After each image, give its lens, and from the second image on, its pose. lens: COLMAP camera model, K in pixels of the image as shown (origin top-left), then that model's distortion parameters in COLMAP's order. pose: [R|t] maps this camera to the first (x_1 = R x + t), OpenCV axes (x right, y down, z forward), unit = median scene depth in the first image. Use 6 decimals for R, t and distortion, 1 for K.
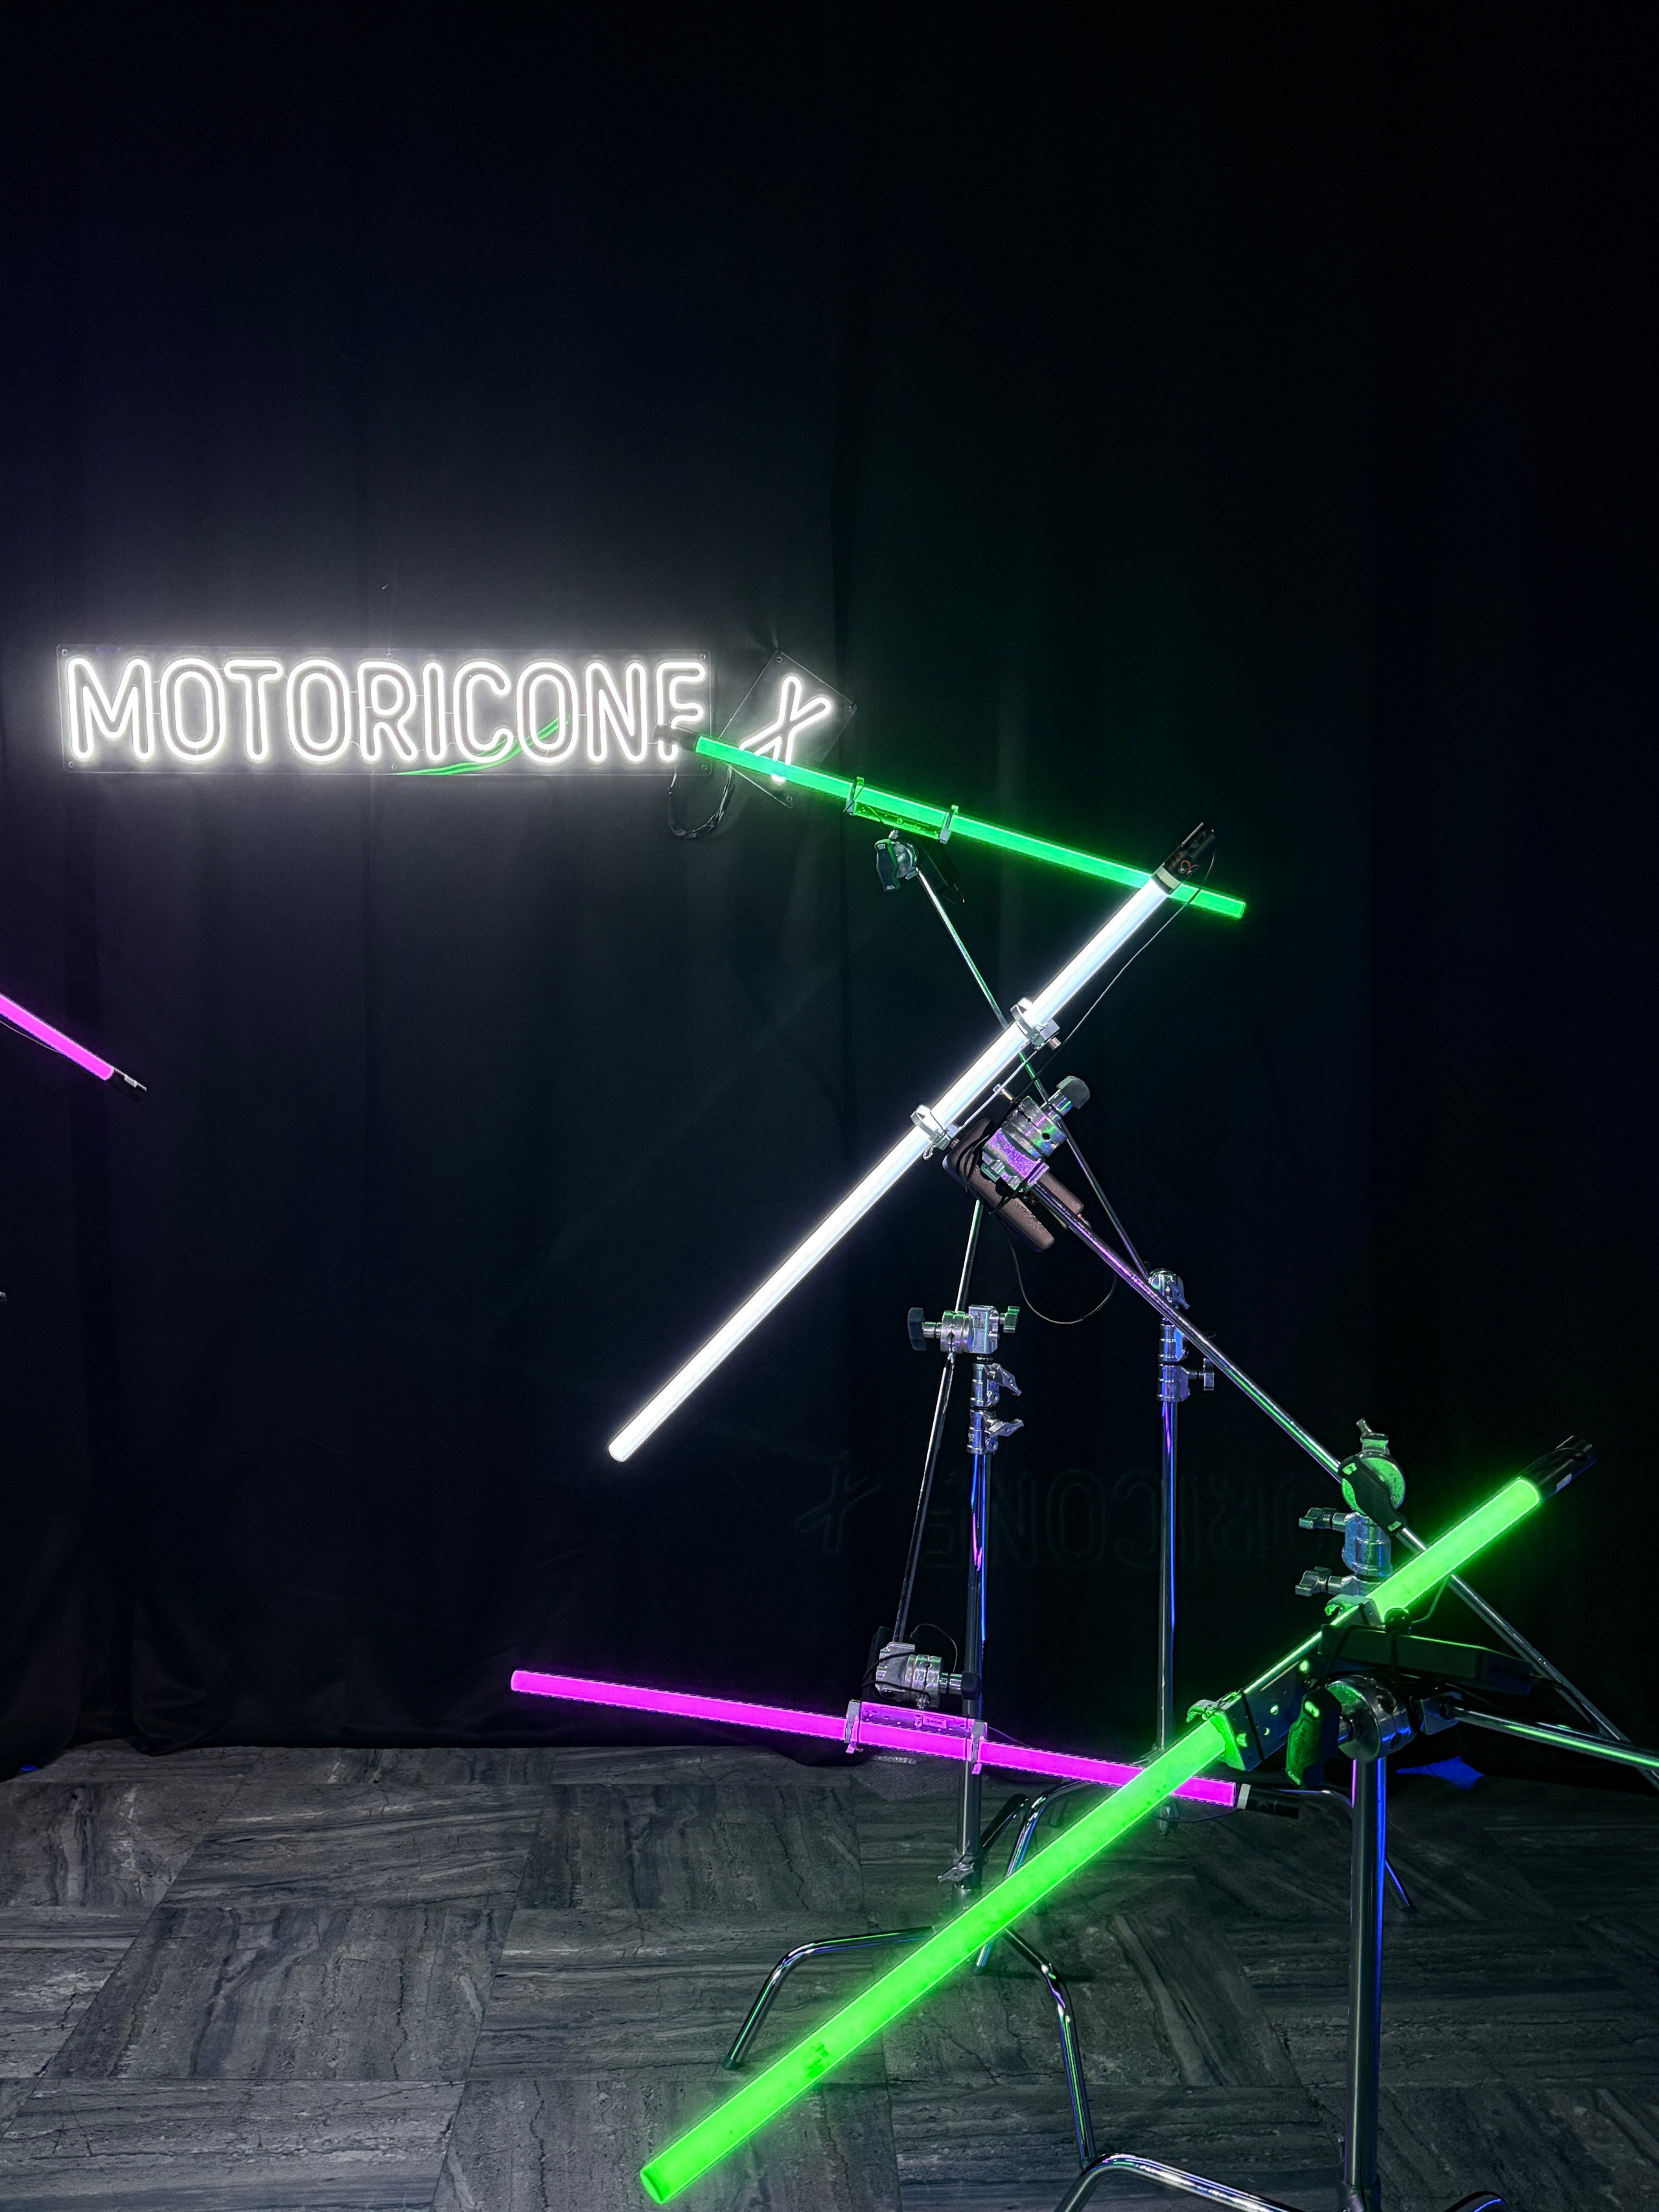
lens RADIAL K [[2294.9, 0, 833.1], [0, 2294.9, 1095.8], [0, 0, 1]] dist [0.183295, -0.416788]
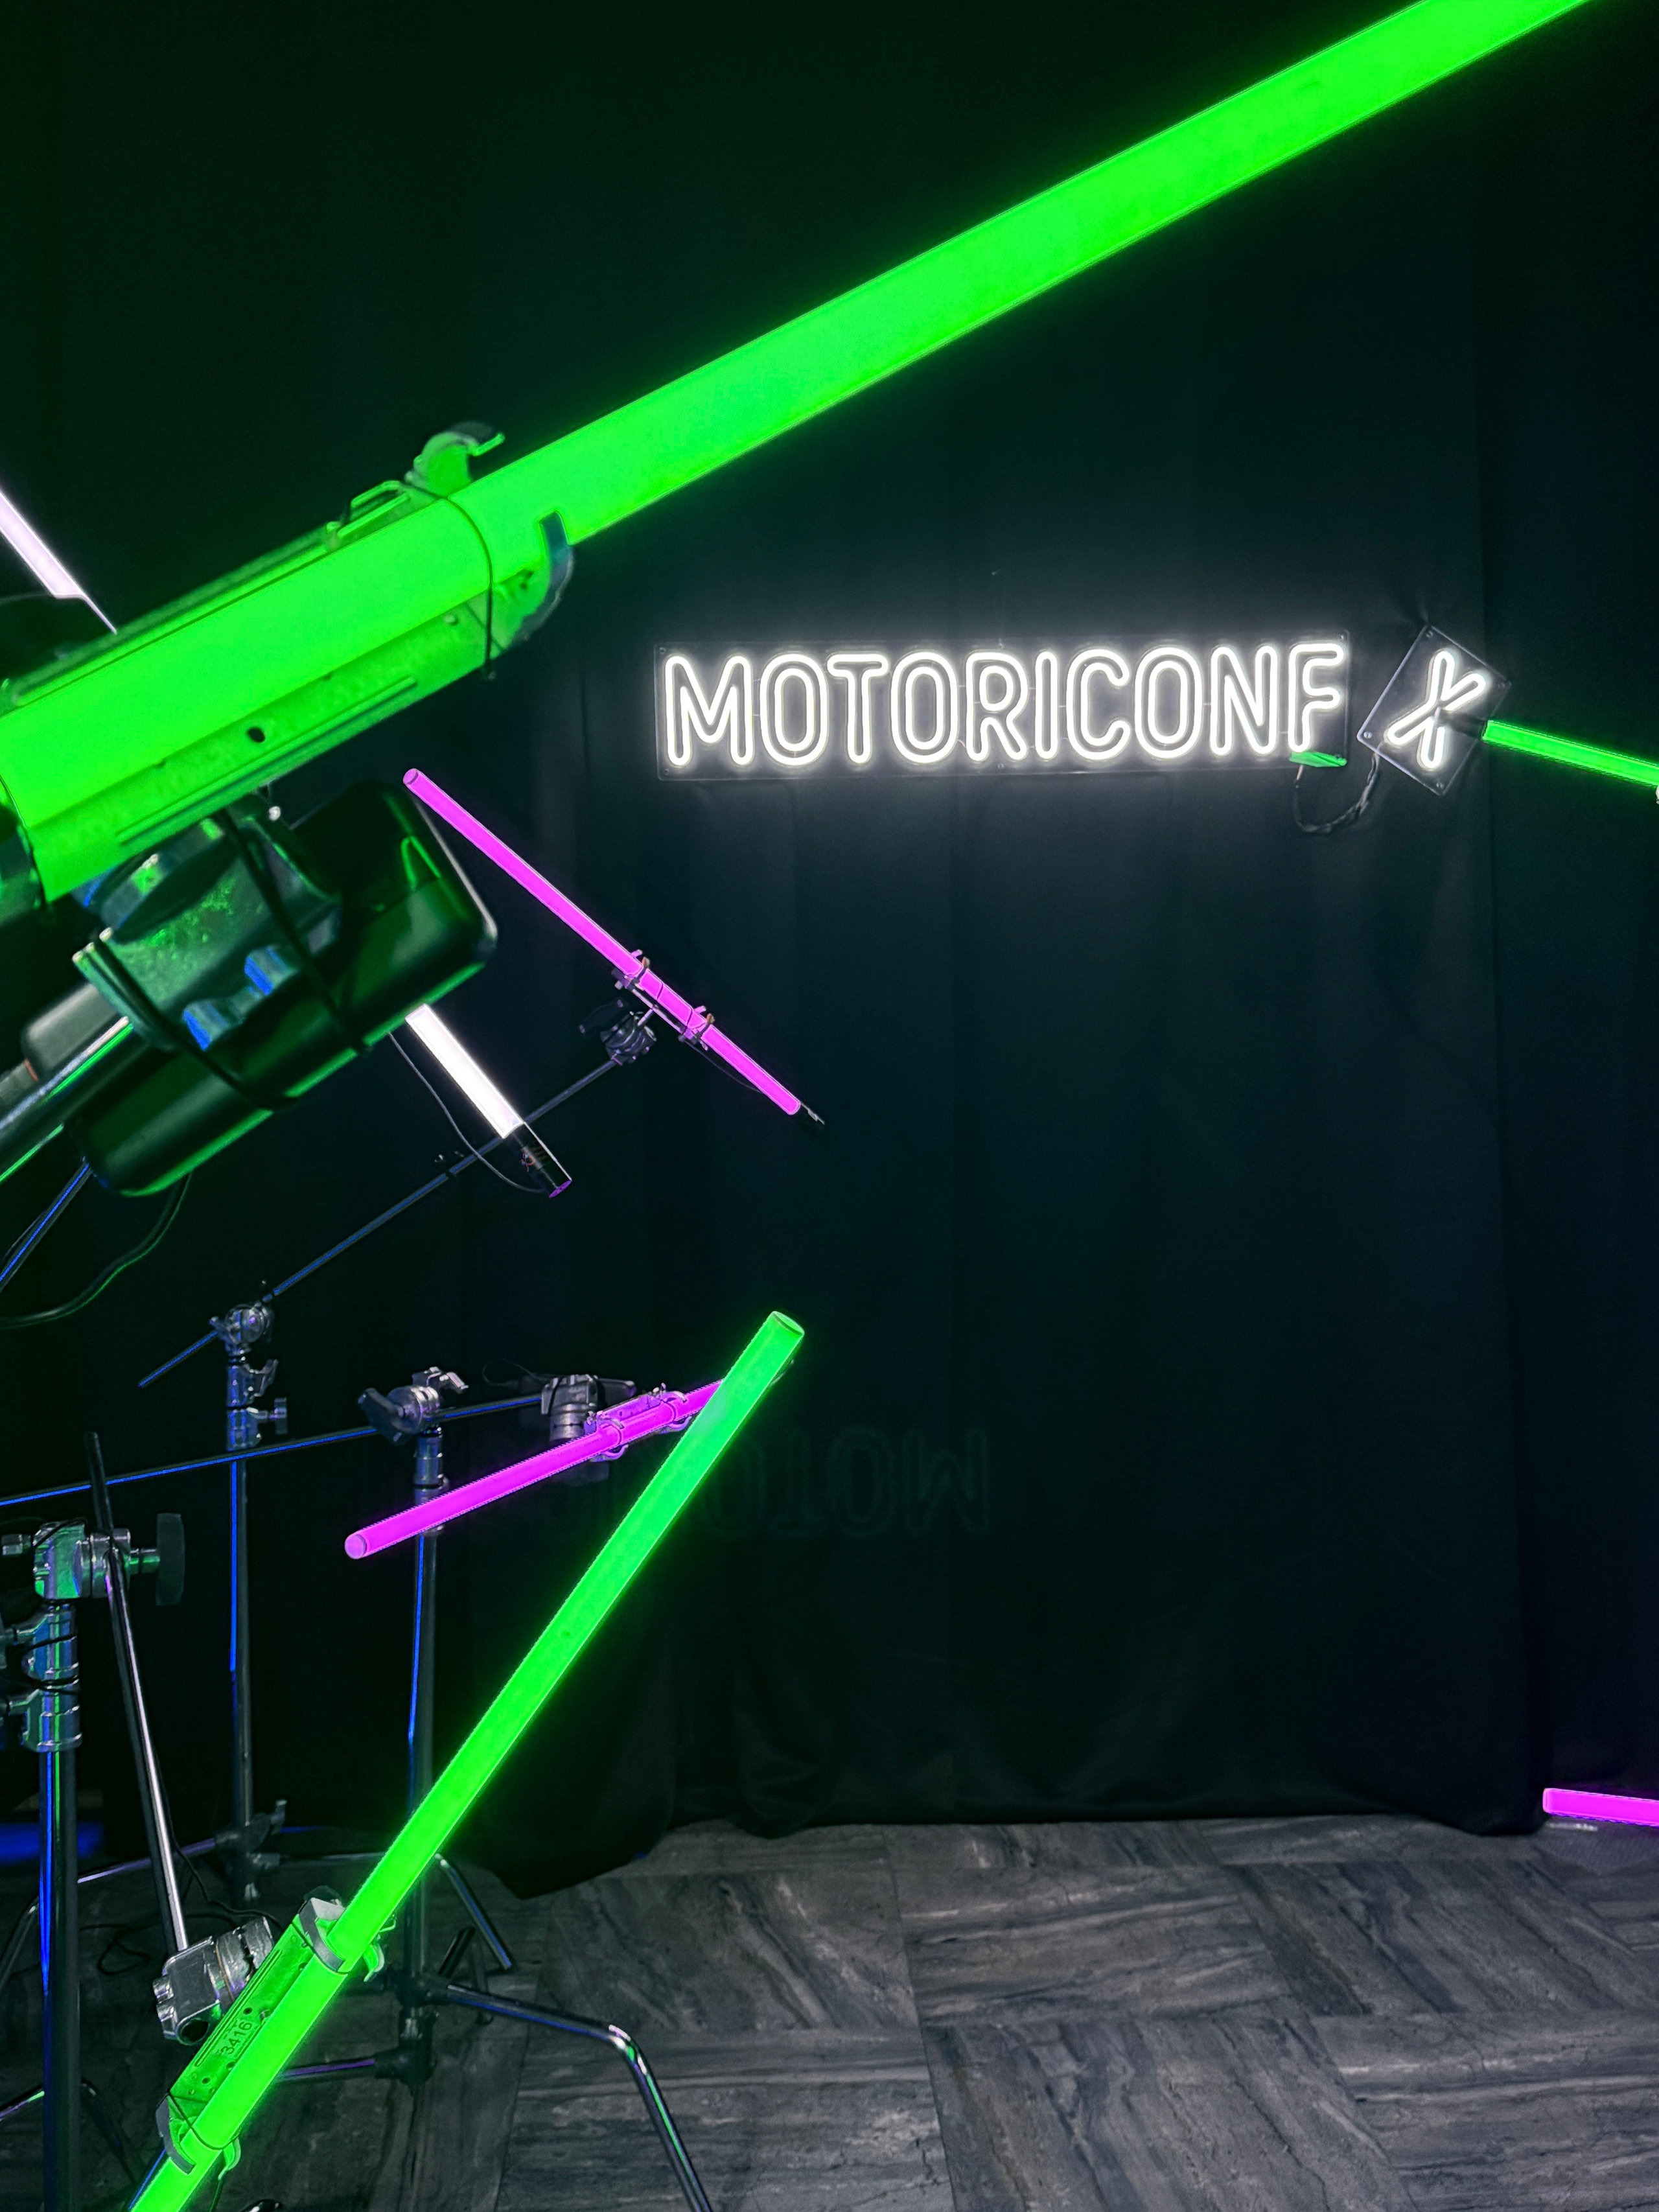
lens RADIAL K [[2292.4, 0, 832.3], [0, 2292.4, 1052.4], [0, 0, 1]] dist [0.138483, -0.335764]
pose [[0.999396, -0.021038, 0.027663, -0.316646], [0.021261, 0.999744, -0.007776, -0.023309], [-0.027492, 0.008359, 0.999587, 0.089369]]
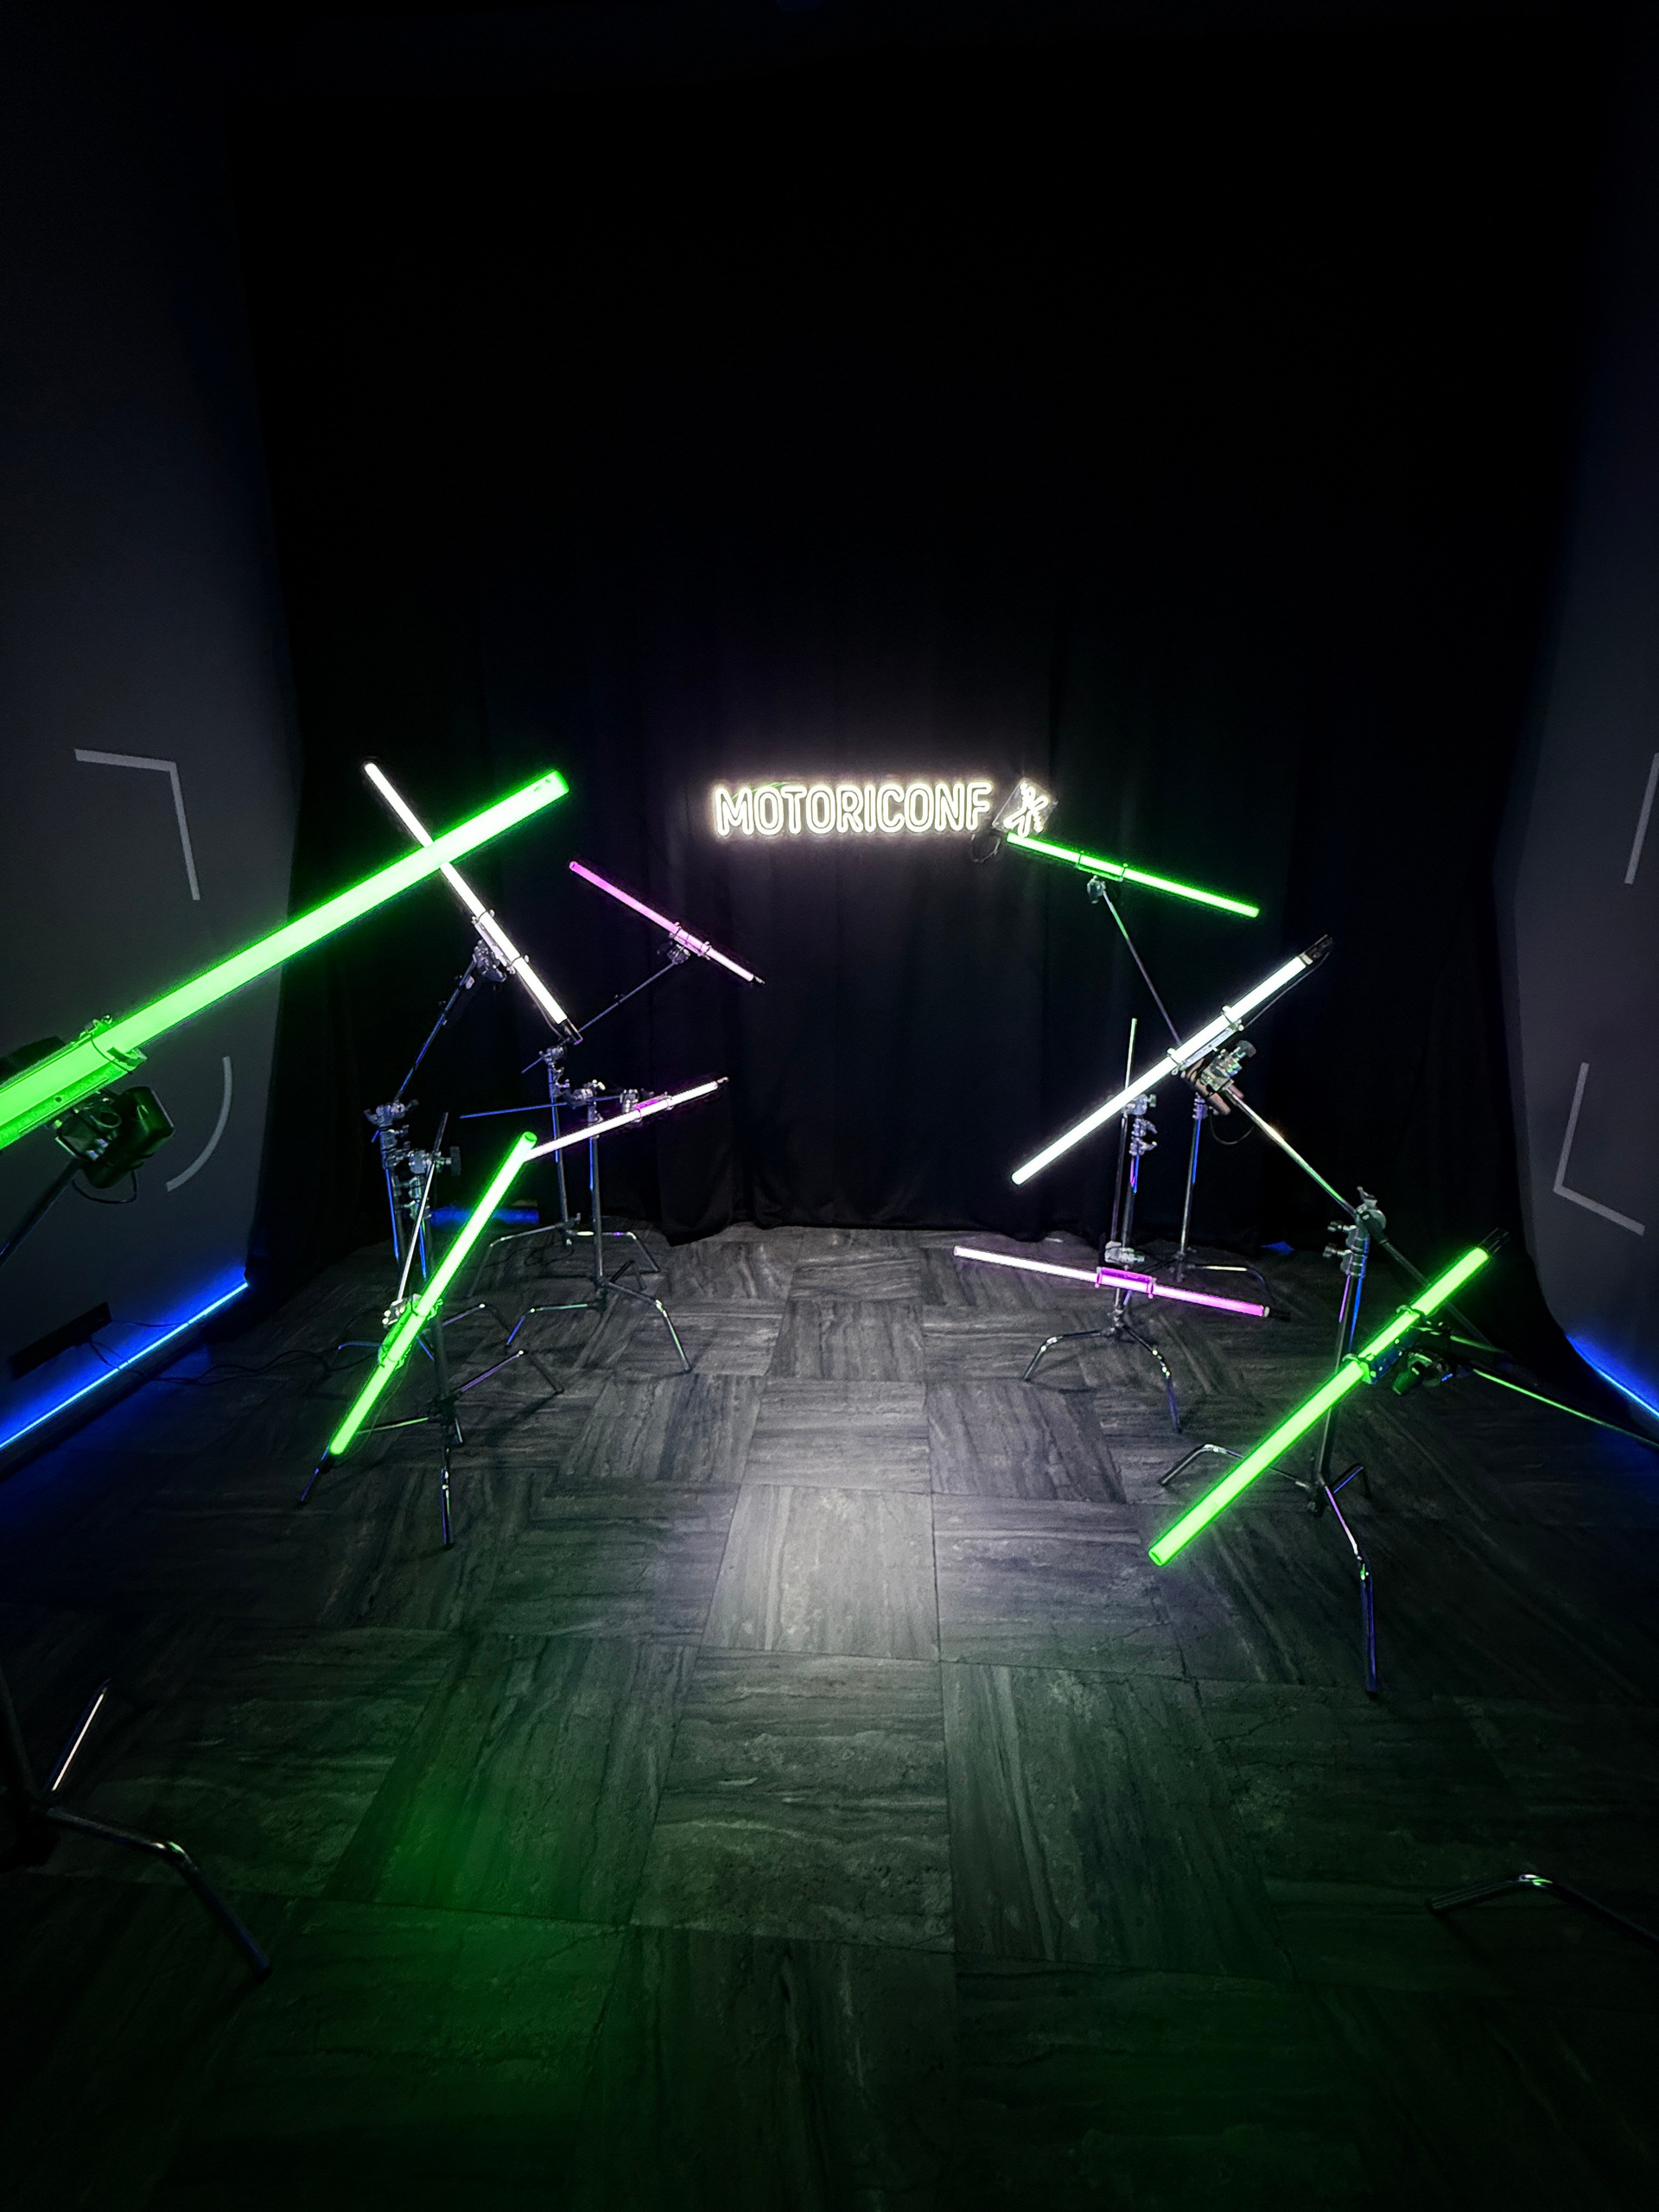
lens RADIAL K [[931.2, 0, 829.6], [0, 931.2, 1108.8], [0, 0, 1]] dist [0.000952, 0.000156]
pose [[0.995114, 0.010809, -0.098134, -0.130213], [0.012064, 0.973228, 0.229525, -0.097052], [0.097988, -0.229587, 0.968343, 0.033493]]
